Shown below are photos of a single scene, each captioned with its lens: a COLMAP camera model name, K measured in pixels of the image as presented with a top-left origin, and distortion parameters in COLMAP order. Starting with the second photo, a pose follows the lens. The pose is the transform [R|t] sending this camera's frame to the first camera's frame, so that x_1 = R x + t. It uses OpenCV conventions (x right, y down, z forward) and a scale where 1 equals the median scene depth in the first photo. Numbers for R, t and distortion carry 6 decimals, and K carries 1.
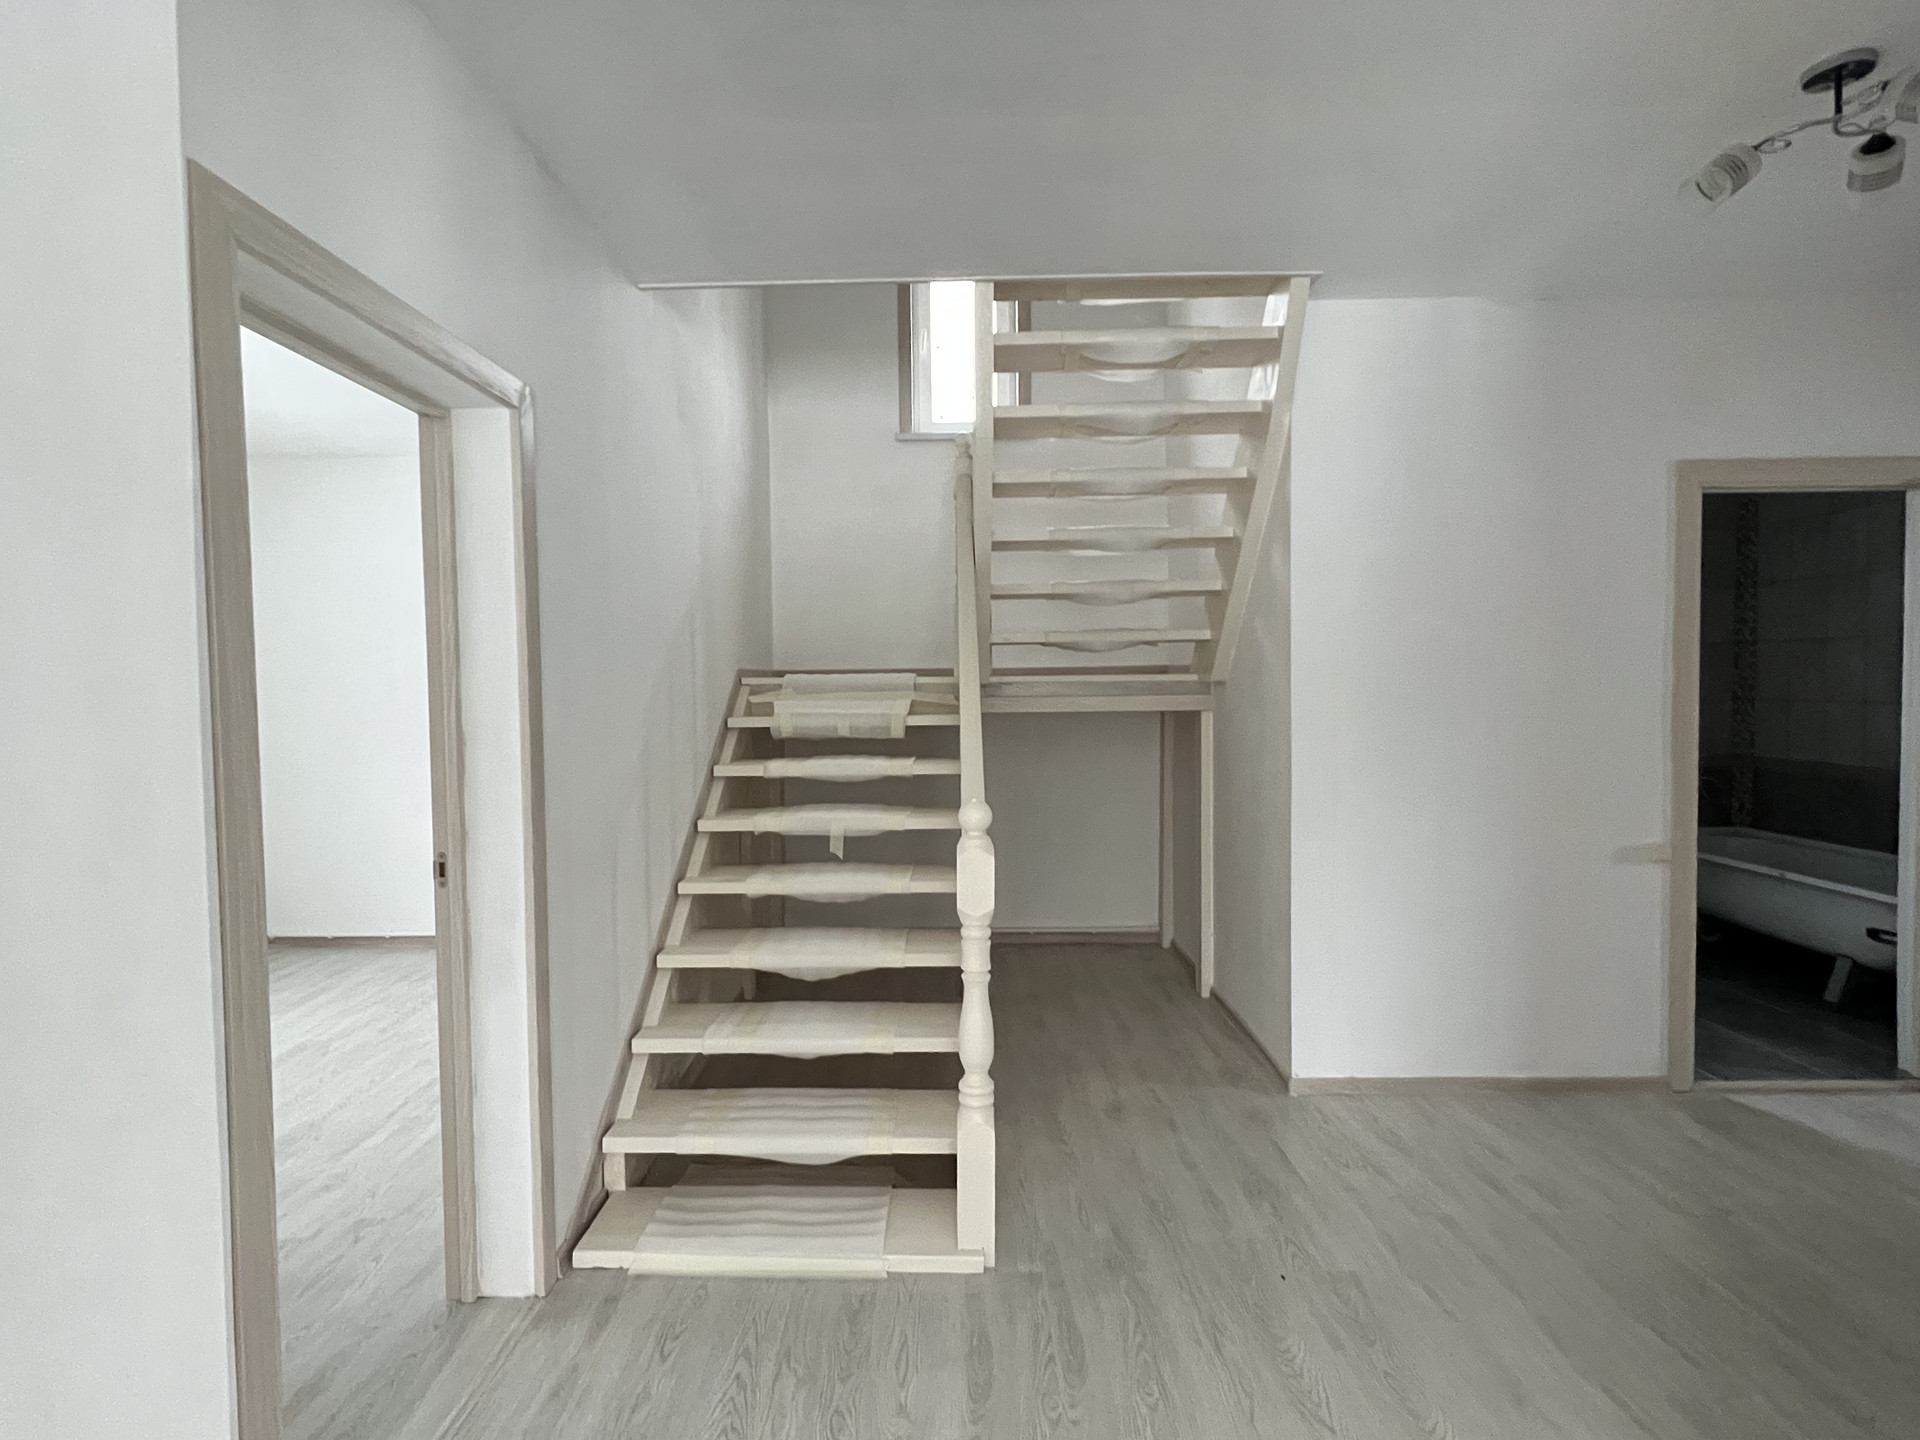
lens RADIAL K [[949.1, 0, 938.7], [0, 949.1, 721.9], [0, 0, 1]] dist [-0.001298, -0.001550]
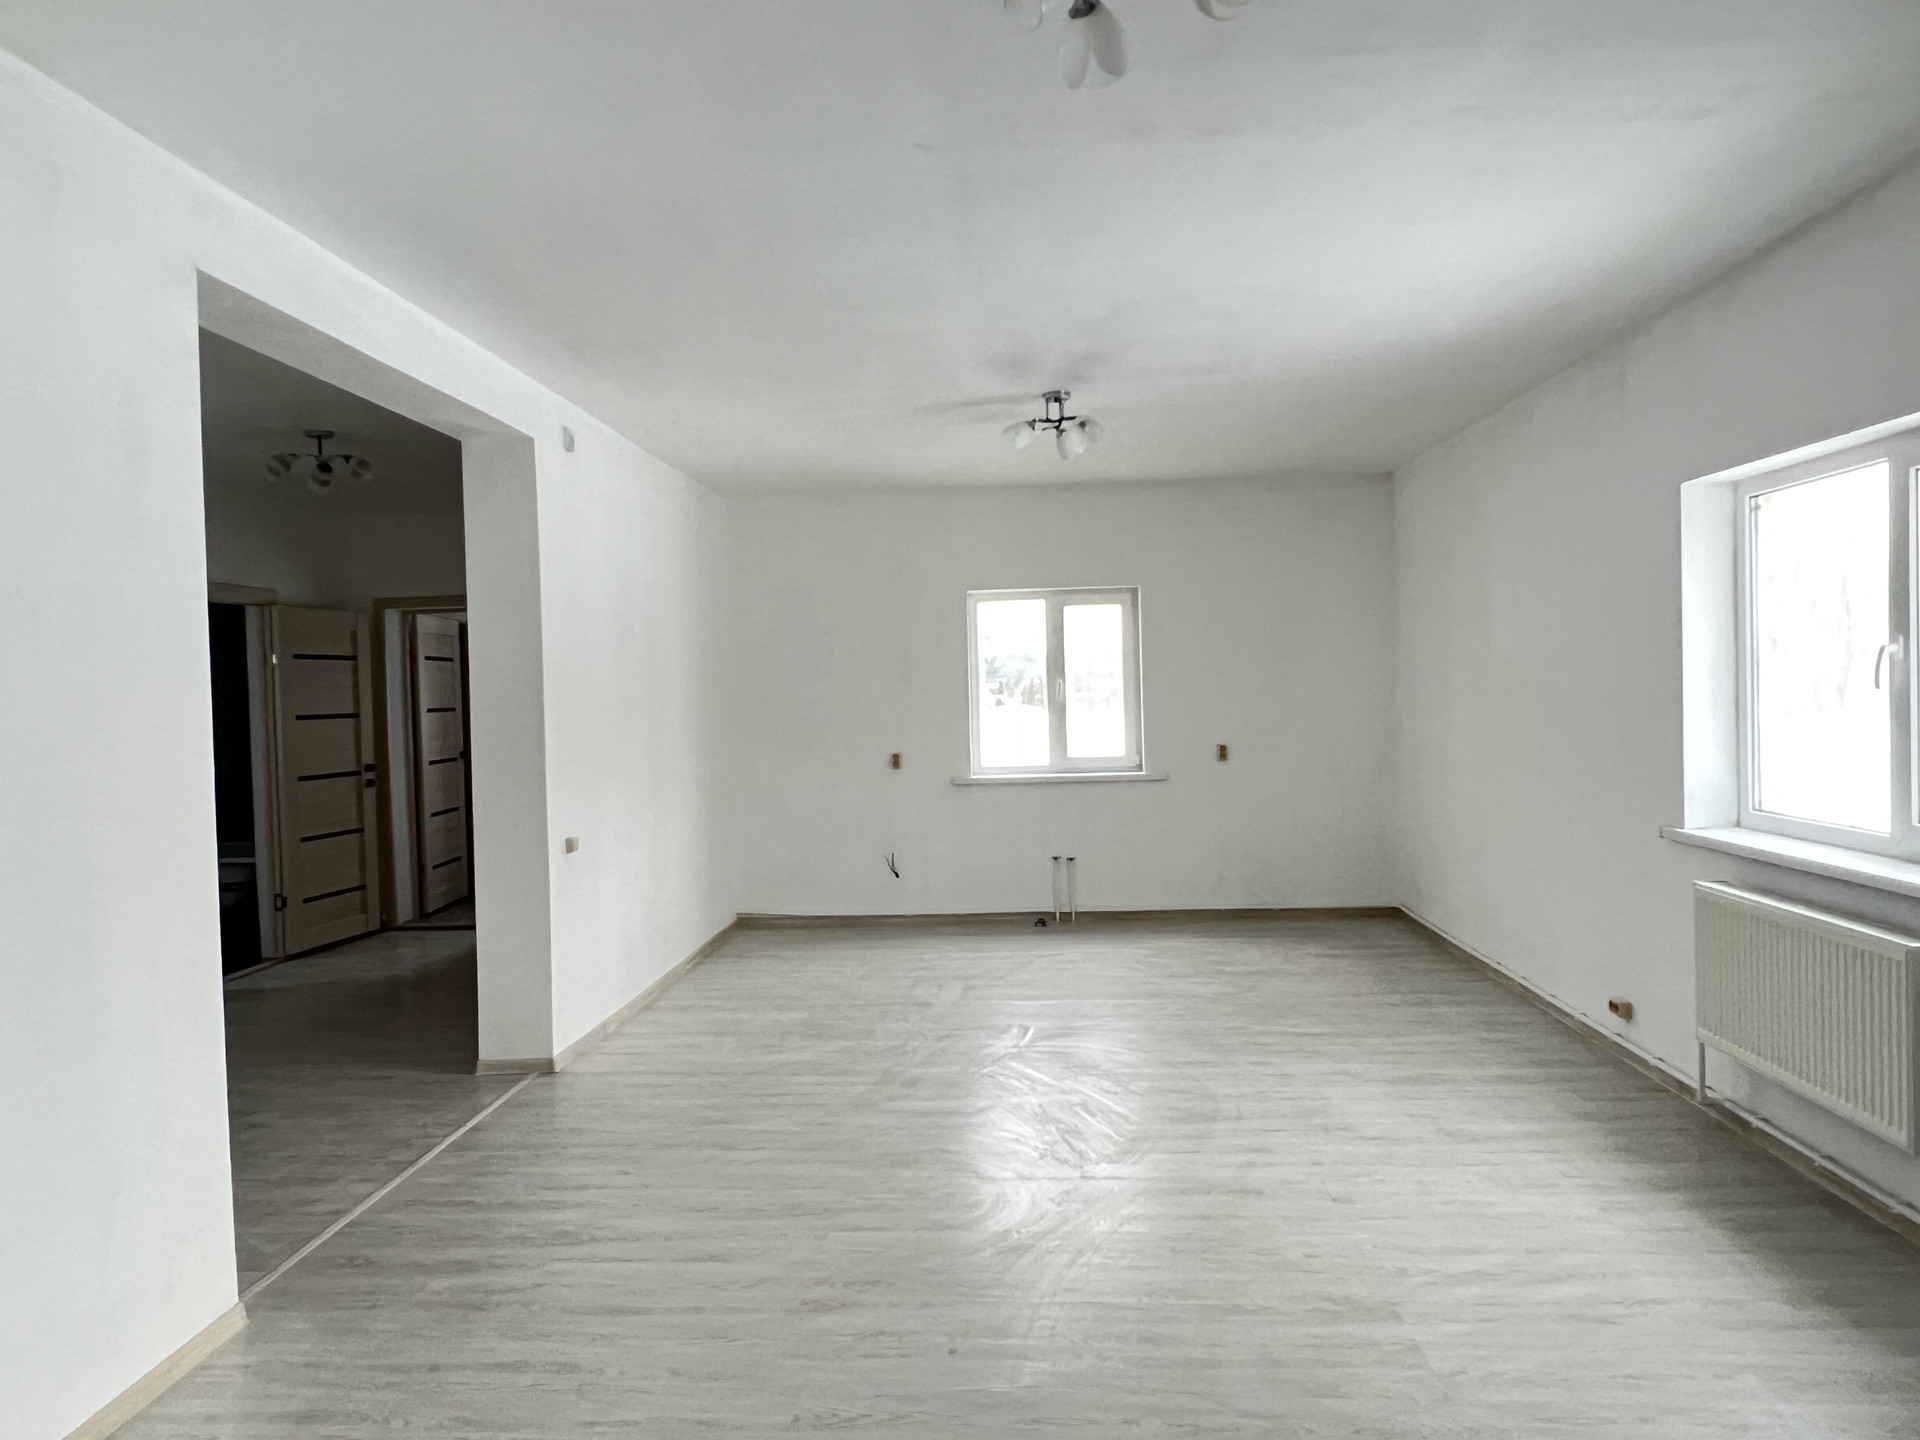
lens RADIAL K [[1247.5, 0, 920.5], [0, 1247.5, 716.2], [0, 0, 1]] dist [-0.006899, -0.001968]
pose [[0.067310, -0.007168, 0.997706, -1.020013], [0.065790, 0.997830, 0.002730, 0.018656], [-0.995561, 0.065455, 0.067635, -0.290933]]
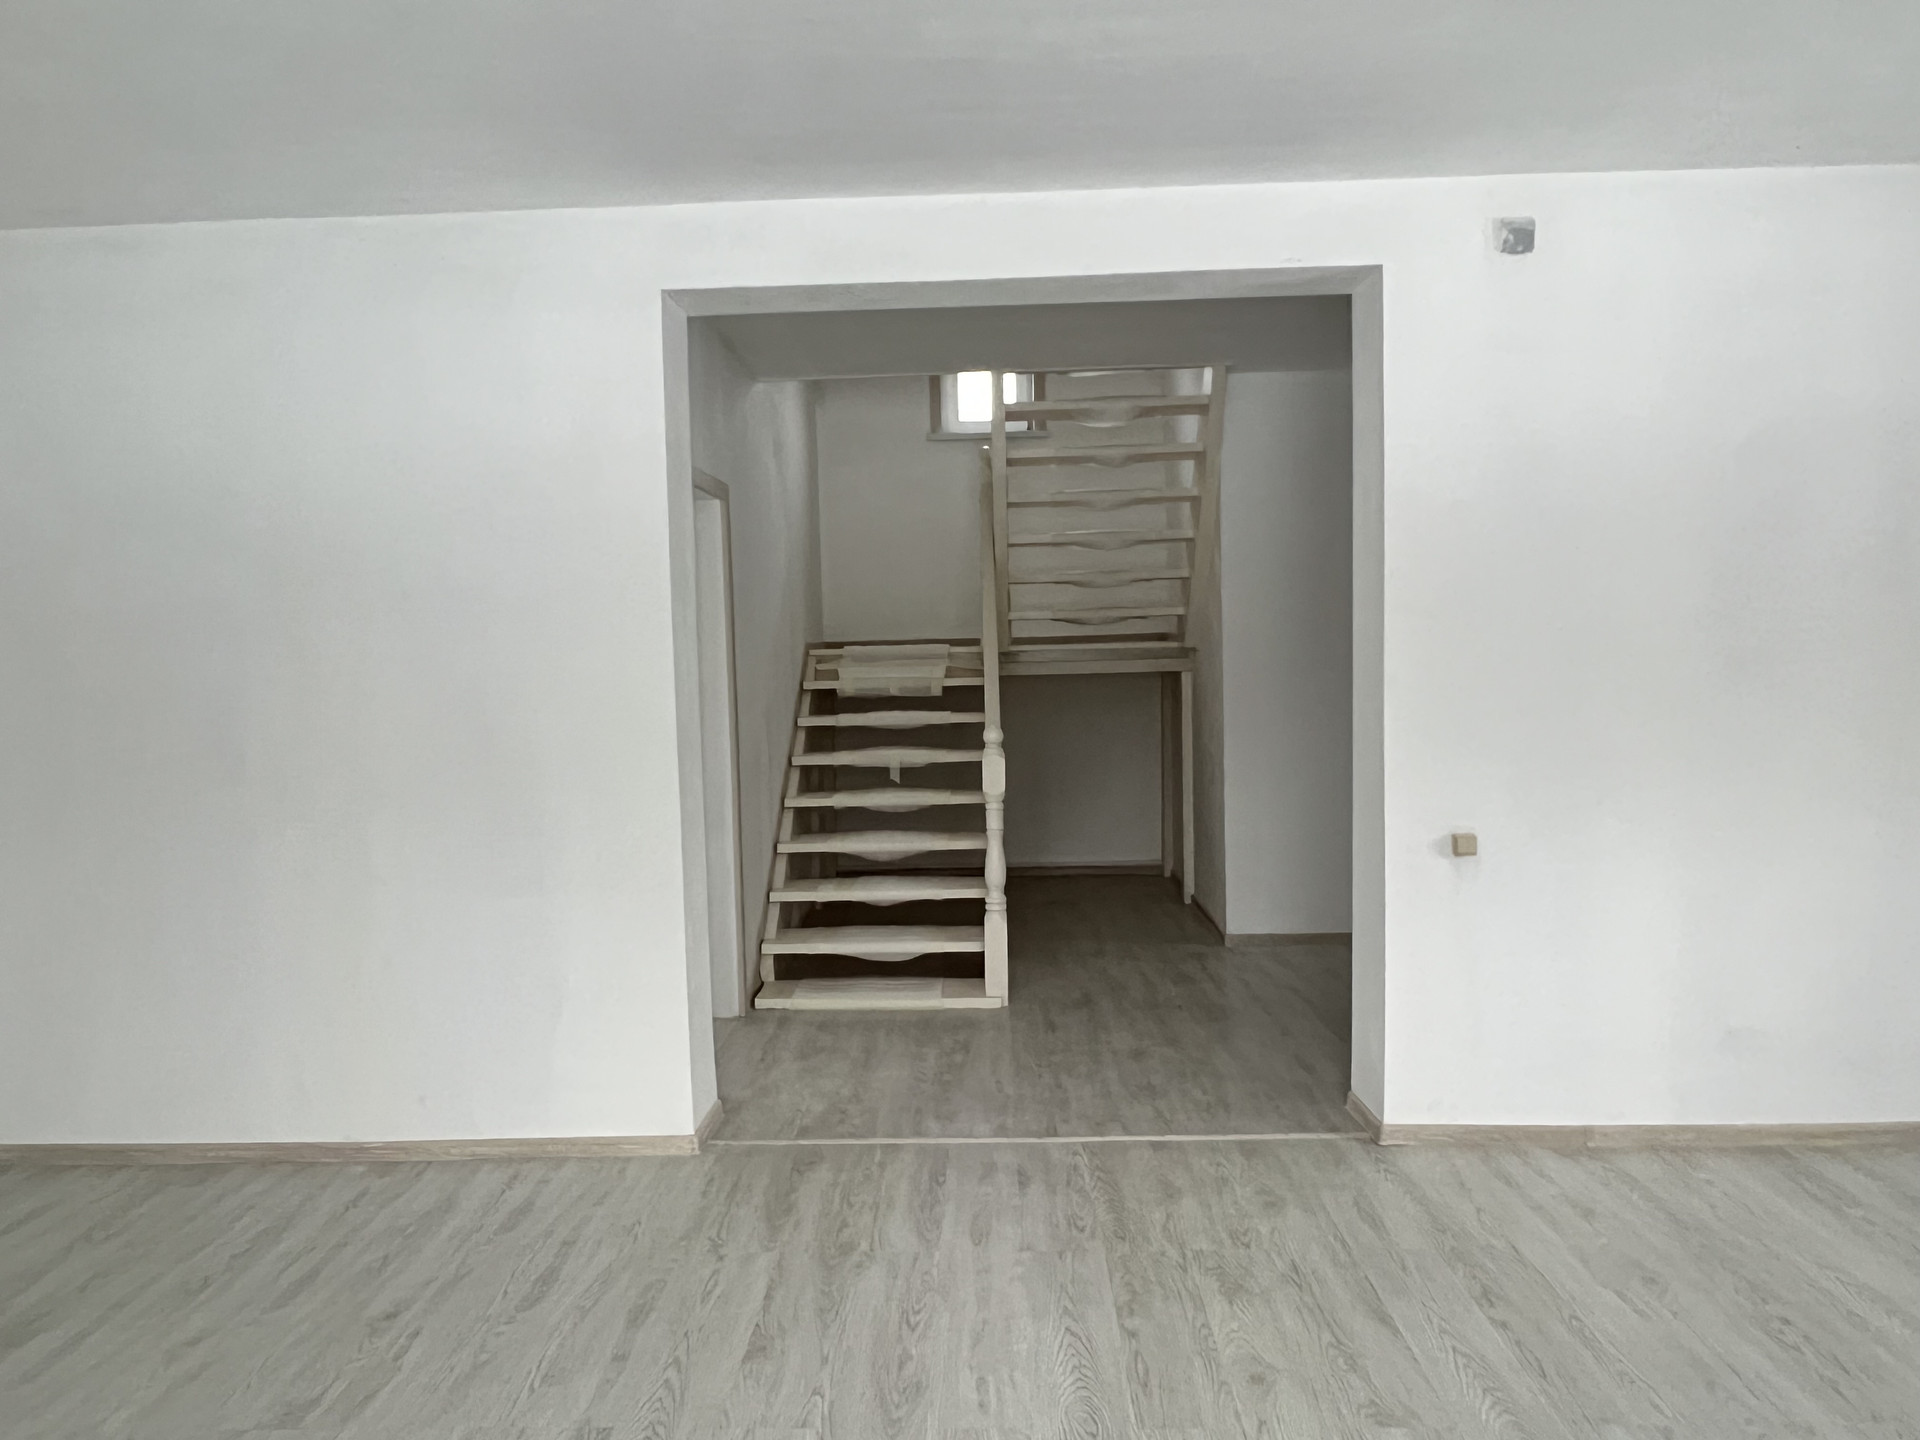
lens RADIAL K [[1247.5, 0, 953.7], [0, 1247.5, 731.2], [0, 0, 1]] dist [-0.006899, -0.001968]
pose [[0.999871, -0.013387, -0.008869, -0.006951], [0.013632, 0.999509, 0.028196, 0.020225], [0.008488, -0.028313, 0.999563, -0.774808]]
